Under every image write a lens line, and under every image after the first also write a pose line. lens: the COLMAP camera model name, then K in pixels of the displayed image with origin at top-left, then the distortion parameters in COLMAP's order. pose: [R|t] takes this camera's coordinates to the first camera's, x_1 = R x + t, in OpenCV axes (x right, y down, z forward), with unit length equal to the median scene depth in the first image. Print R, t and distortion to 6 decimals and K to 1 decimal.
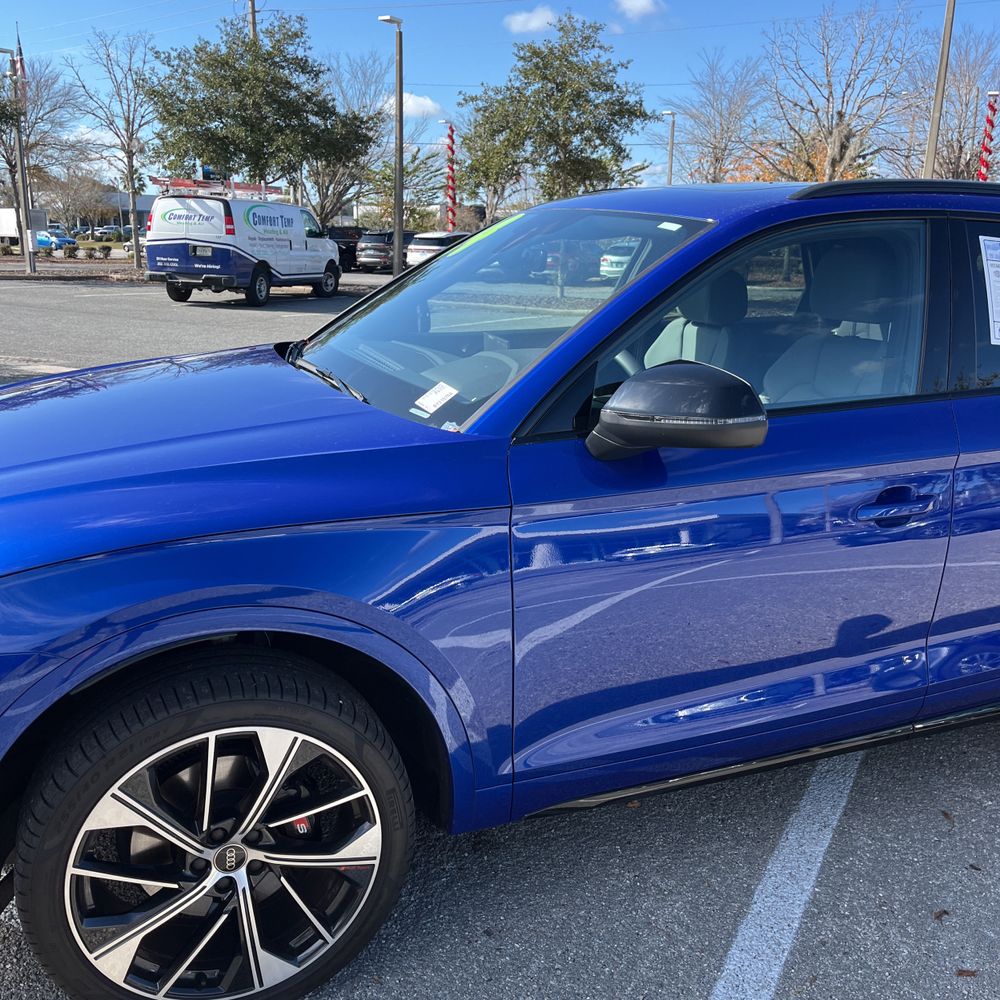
lens RADIAL K [[981.1, 0, 489.3], [0, 981.1, 512.3], [0, 0, 1]] dist [0.042668, -0.030017]
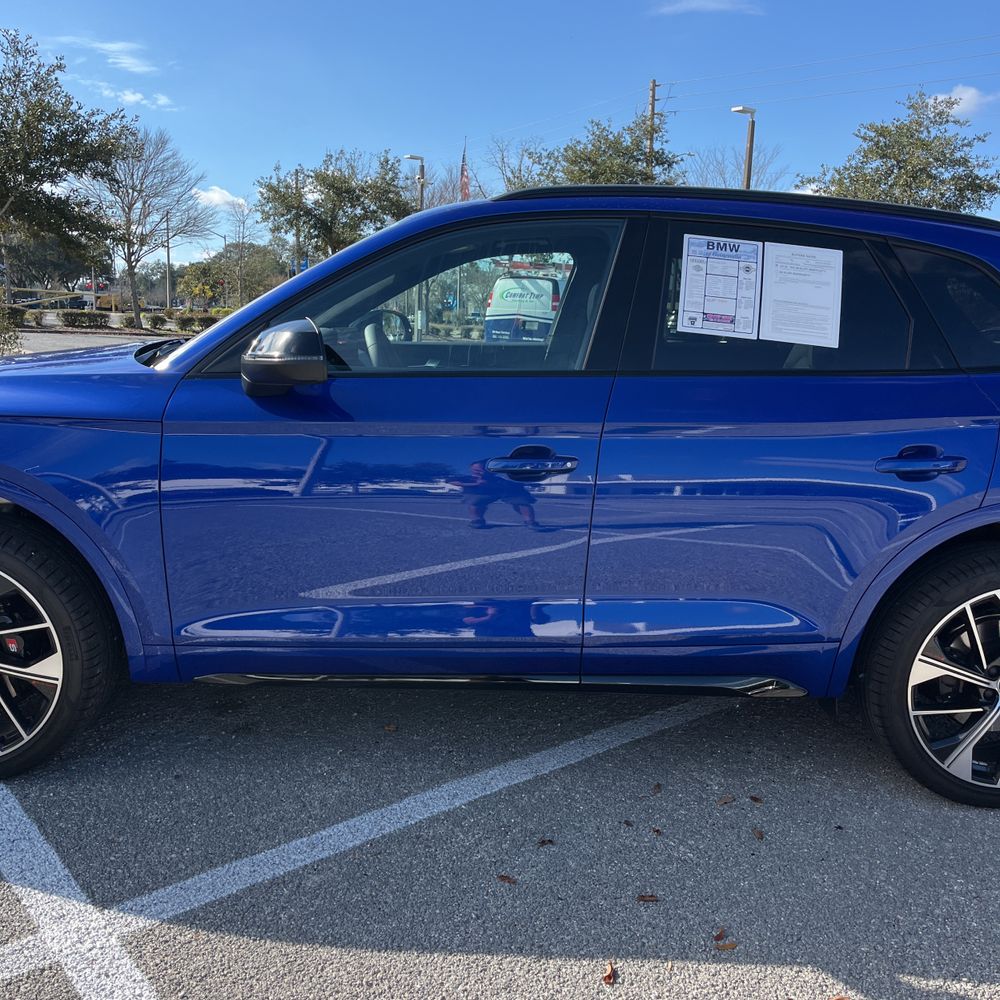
lens RADIAL K [[982.9, 0, 505.9], [0, 982.9, 517.2], [0, 0, 1]] dist [0.029780, -0.015163]
pose [[0.932314, 0.083251, -0.351938, 0.085130], [-0.111056, 0.992029, -0.059534, 0.013685], [0.344176, 0.094589, 0.934128, -0.005790]]
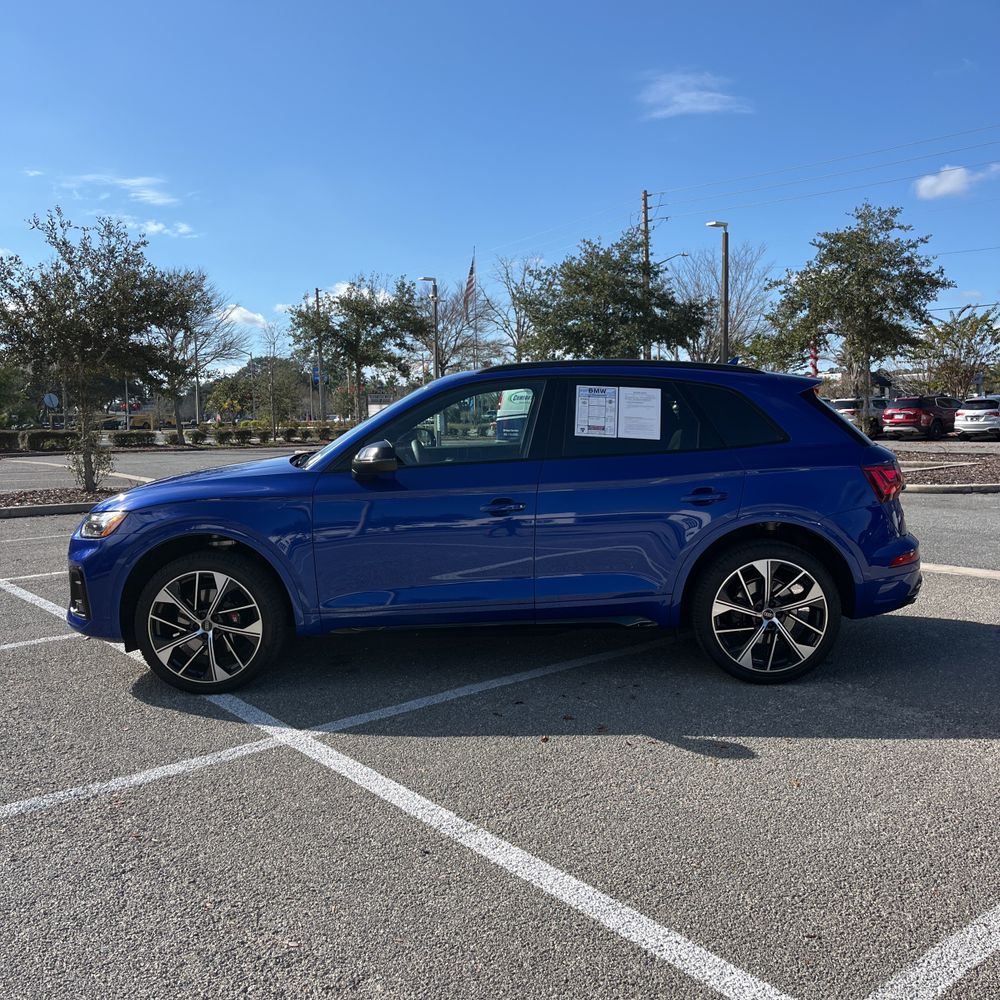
lens RADIAL K [[974.1, 0, 496.6], [0, 974.1, 502.4], [0, 0, 1]] dist [0.034801, -0.007369]
pose [[0.921881, -0.005396, -0.387435, 0.134065], [-0.063631, 0.984219, -0.165115, 0.037030], [0.382212, 0.176870, 0.906990, -0.104225]]
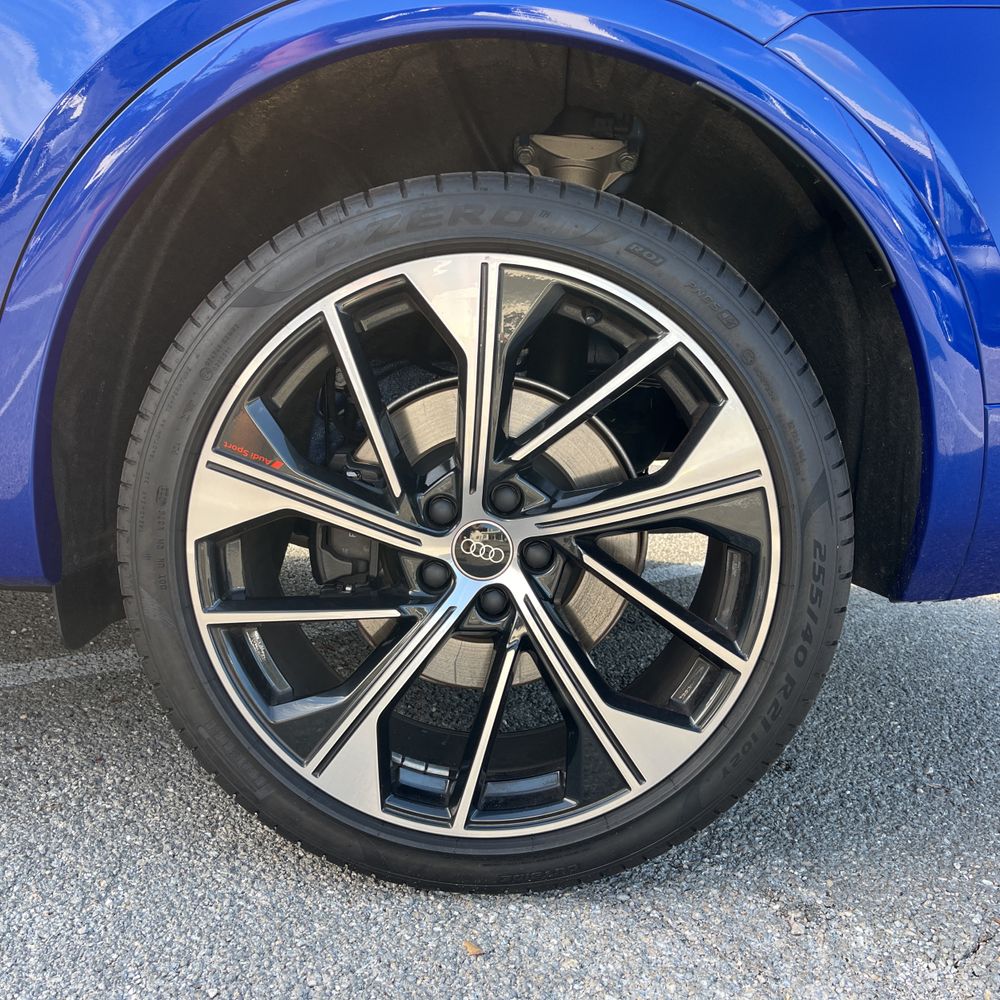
lens RADIAL K [[953.1, 0, 467.7], [0, 953.1, 525.0], [0, 0, 1]] dist [0.005857, -0.000133]
pose [[0.918815, 0.071105, -0.388230, 0.119901], [-0.129696, 0.983408, -0.126835, 0.025241], [0.372770, 0.166889, 0.912793, 0.098186]]
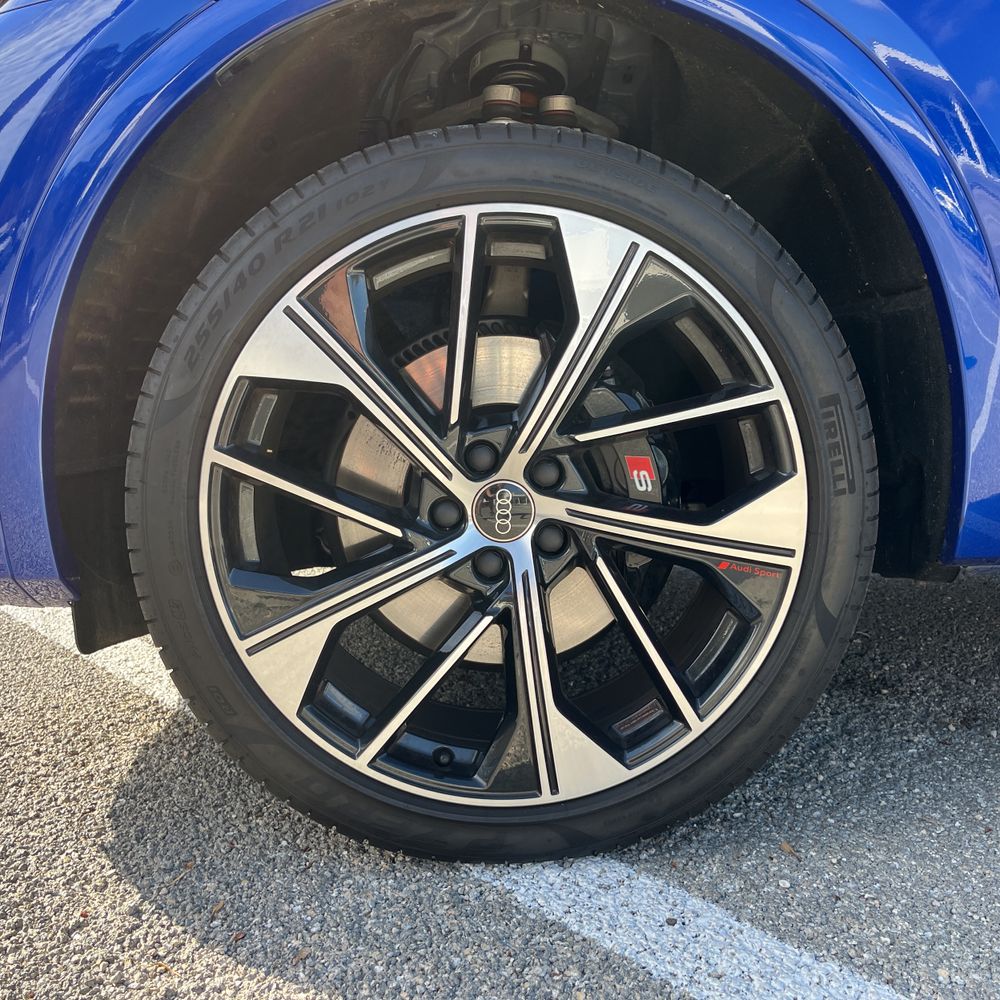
lens RADIAL K [[988.6, 0, 495.0], [0, 988.6, 512.5], [0, 0, 1]] dist [0.071443, -0.098644]
pose [[0.935600, -0.000282, -0.353061, -0.007573], [-0.054194, 0.988034, -0.144400, 0.038571], [0.348877, 0.154234, 0.924390, 0.047185]]
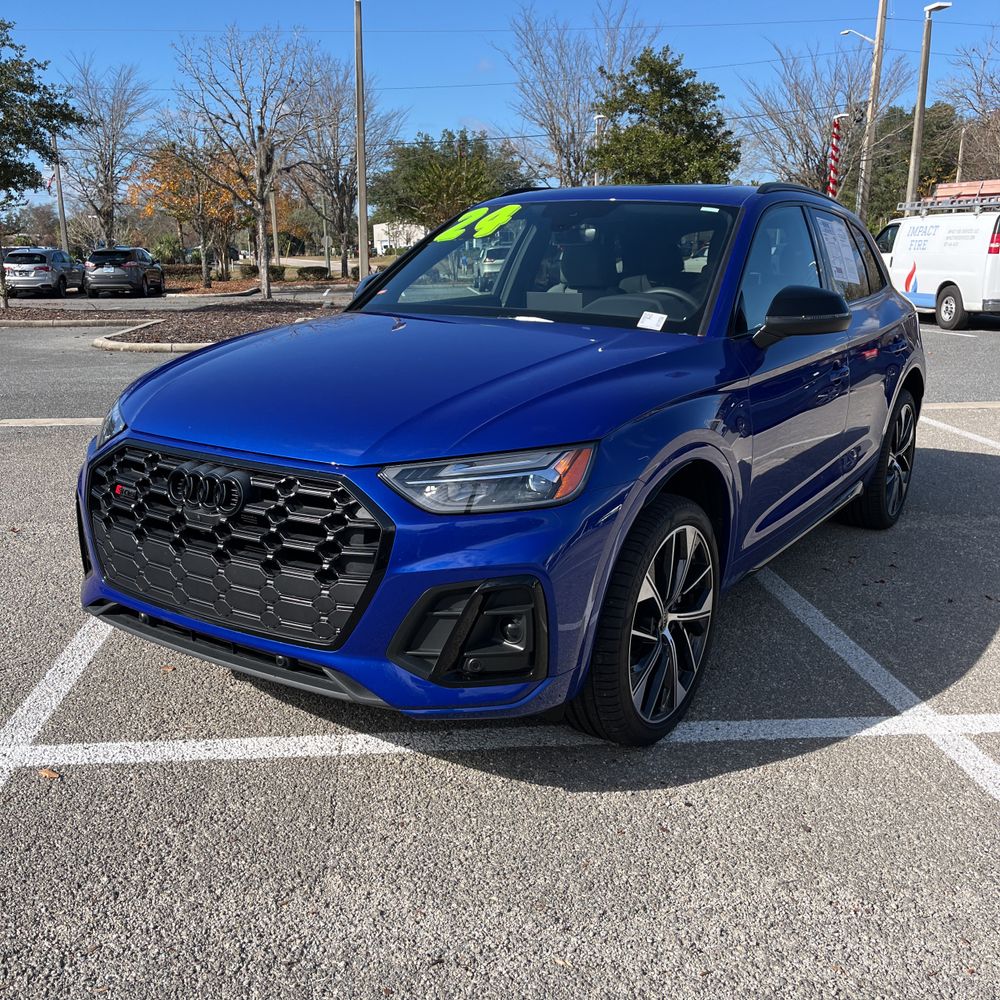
lens RADIAL K [[1014.1, 0, 500.0], [0, 1014.1, 500.0], [0, 0, 1]] dist [0.000434, -0.015082]
pose [[0.820029, -0.151730, 0.551843, -0.116449], [0.167181, 0.985668, 0.022584, 0.008137], [-0.547361, 0.073738, 0.833642, -0.014547]]
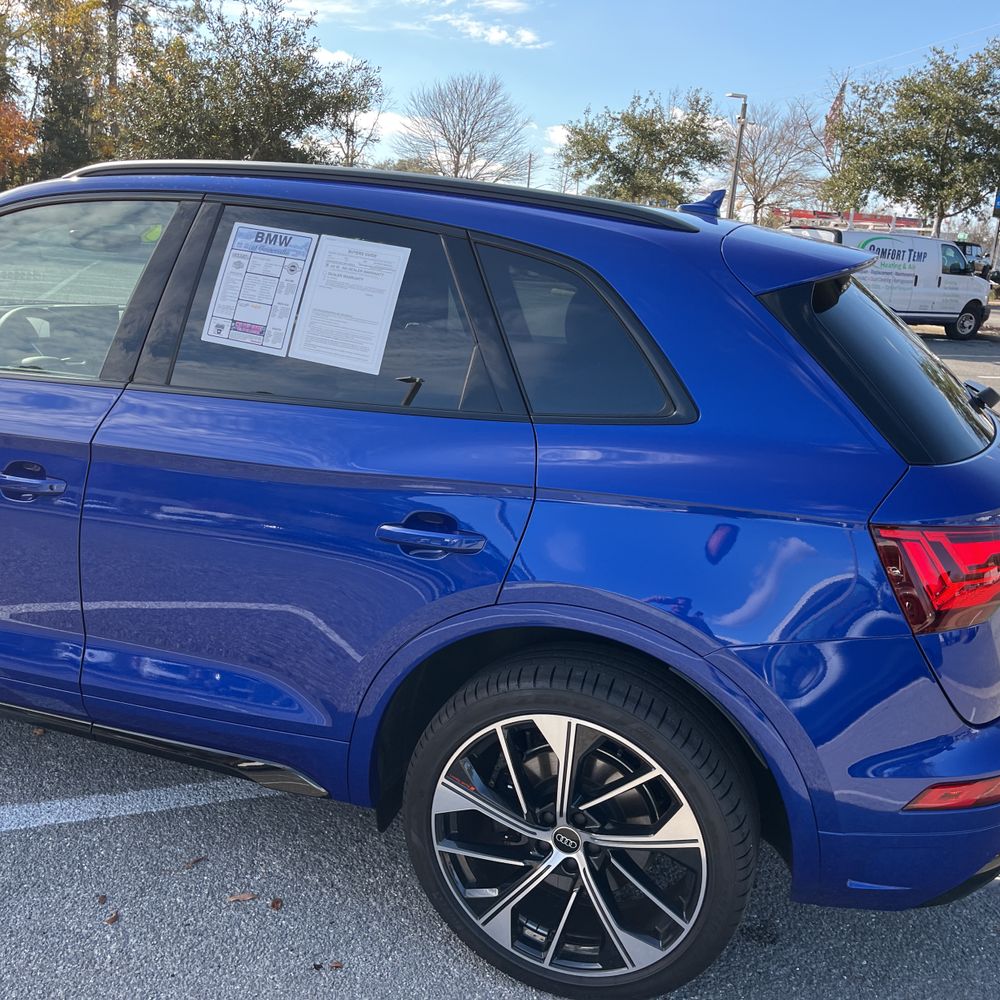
lens RADIAL K [[981.1, 0, 489.3], [0, 981.1, 512.3], [0, 0, 1]] dist [0.042668, -0.030017]
pose [[0.744816, 0.202010, -0.635957, 0.152434], [-0.223872, 0.973483, 0.047032, -0.013801], [0.628595, 0.107343, 0.770290, 0.057406]]
